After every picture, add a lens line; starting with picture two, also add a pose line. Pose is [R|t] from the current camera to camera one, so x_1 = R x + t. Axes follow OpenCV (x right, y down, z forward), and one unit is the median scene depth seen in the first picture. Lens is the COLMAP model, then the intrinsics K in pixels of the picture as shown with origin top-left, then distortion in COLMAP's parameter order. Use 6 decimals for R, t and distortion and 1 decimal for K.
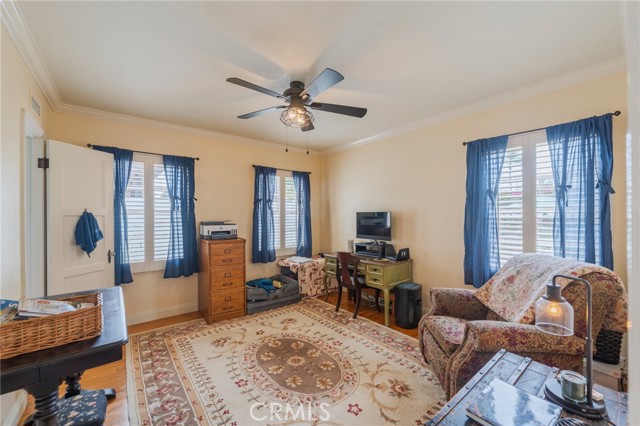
lens RADIAL K [[256.5, 0, 320.0], [0, 256.5, 213.0], [0, 0, 1]] dist [0.001175, -0.000301]
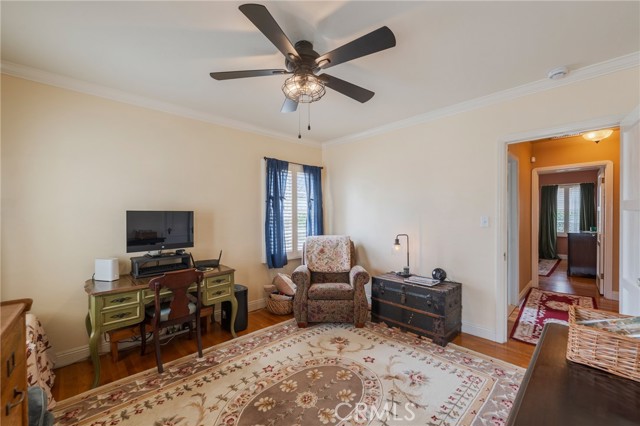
lens RADIAL K [[256.5, 0, 320.0], [0, 256.5, 213.0], [0, 0, 1]] dist [0.001175, -0.000301]
pose [[-0.077312, -0.000795, 0.997007, -1.044644], [-0.004794, 0.999988, 0.000426, -0.003363], [-0.996995, -0.004746, -0.077315, 1.201982]]
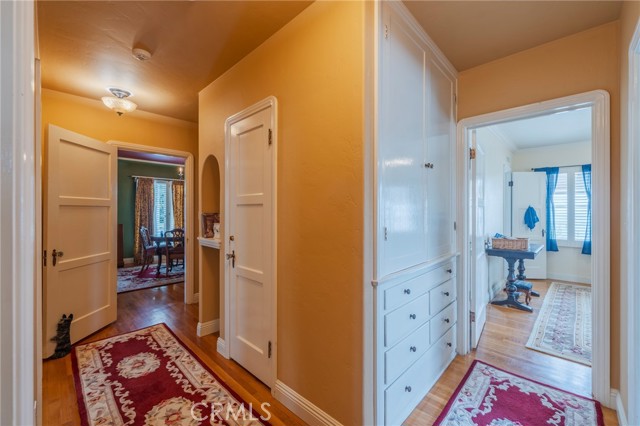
lens RADIAL K [[264.0, 0, 326.7], [0, 264.0, 212.0], [0, 0, 1]] dist [-0.001778, -0.000043]
pose [[0.138895, 0.009373, -0.990263, 0.081163], [0.004167, 0.999941, 0.010049, 0.001001], [0.990298, -0.005522, 0.138848, -0.075516]]
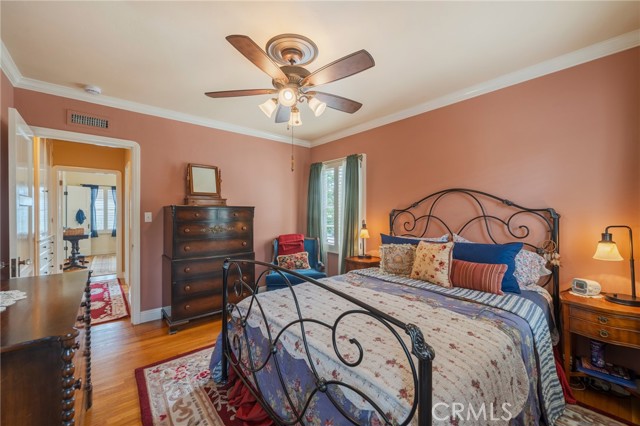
lens RADIAL K [[259.7, 0, 315.6], [0, 259.7, 210.4], [0, 0, 1]] dist [0.003498, 0.000078]
pose [[0.999967, 0.002078, 0.007898, 0.172205], [-0.002070, 0.999997, -0.000941, 0.000339], [-0.007900, 0.000925, 0.999968, -0.195706]]
